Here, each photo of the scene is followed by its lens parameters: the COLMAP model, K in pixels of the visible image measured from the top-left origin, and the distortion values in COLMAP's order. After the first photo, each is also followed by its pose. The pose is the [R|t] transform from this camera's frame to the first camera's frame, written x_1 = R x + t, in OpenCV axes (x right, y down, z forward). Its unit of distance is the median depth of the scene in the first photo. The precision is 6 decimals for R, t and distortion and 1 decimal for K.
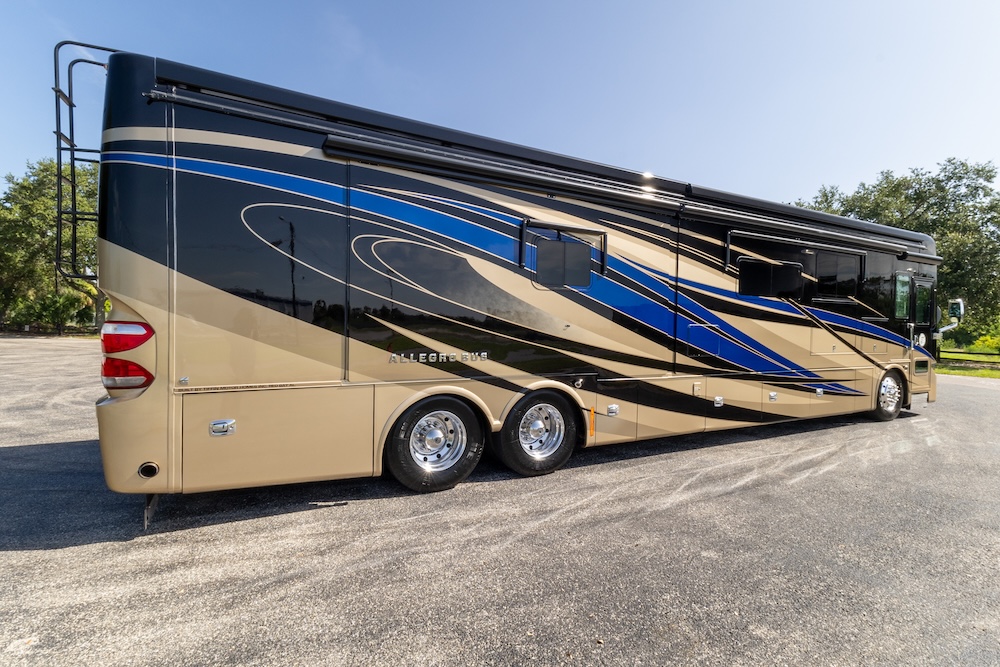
lens RADIAL K [[476.2, 0, 500.0], [0, 476.2, 333.5], [0, 0, 1]] dist [0.021753, -0.000439]
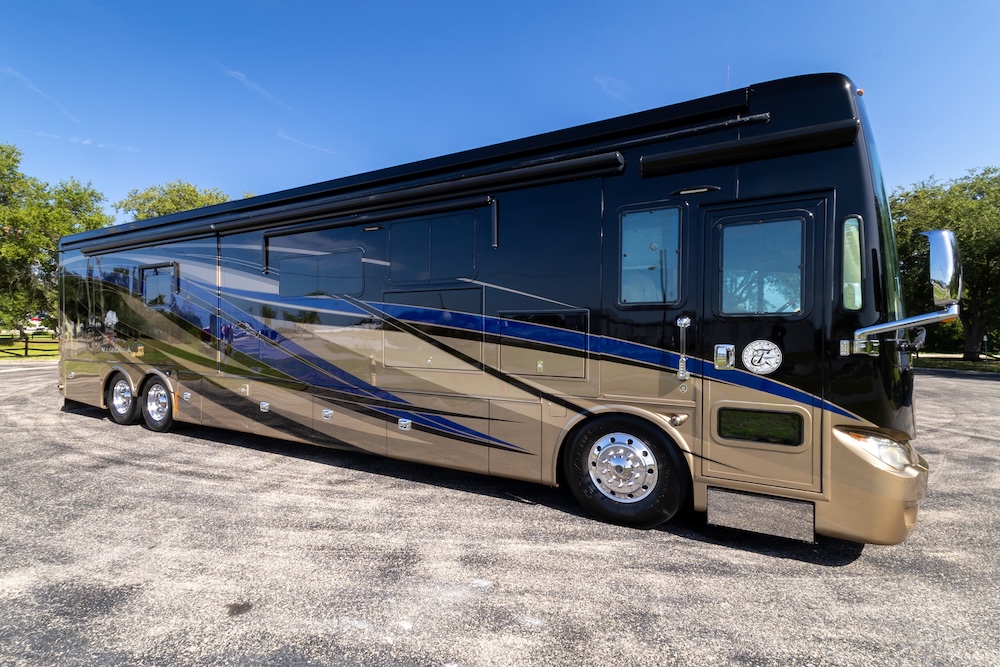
lens RADIAL K [[498.6, 0, 478.5], [0, 498.6, 336.3], [0, 0, 1]] dist [0.002516, 0.000119]
pose [[0.505399, -0.010651, -0.862820, 1.904125], [-0.012741, 0.999723, -0.019805, 0.014080], [0.862792, 0.021002, 0.505123, 1.038660]]
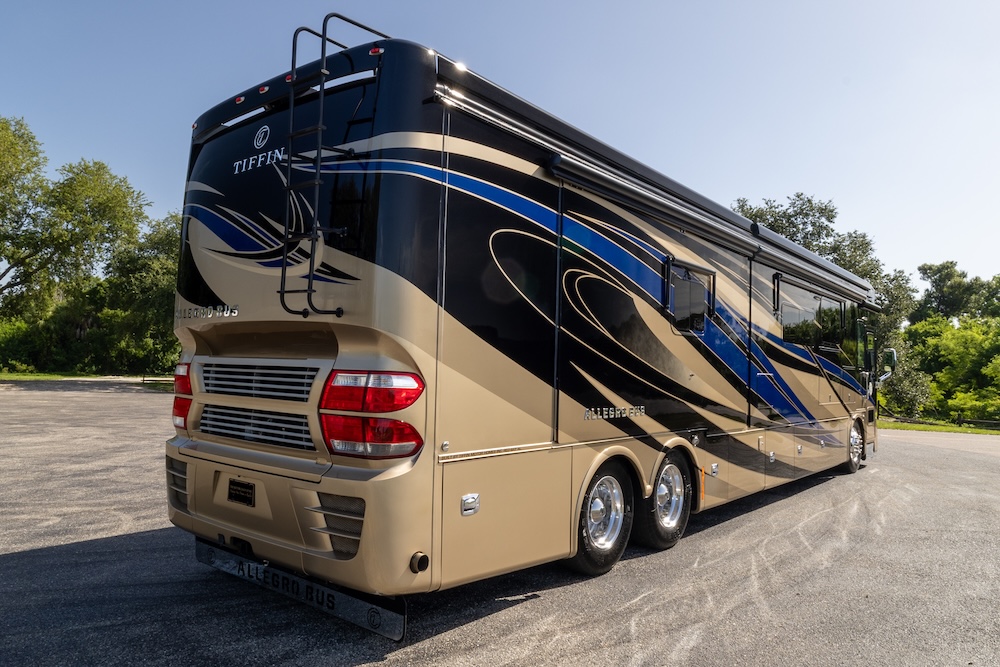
lens RADIAL K [[697.8, 0, 470.6], [0, 697.8, 337.8], [0, 0, 1]] dist [-0.000739, 0.040794]
pose [[0.932064, 0.023313, 0.361542, -0.699900], [-0.002676, 0.998343, -0.057475, -0.009524], [-0.362283, 0.052603, 0.930583, -0.067119]]
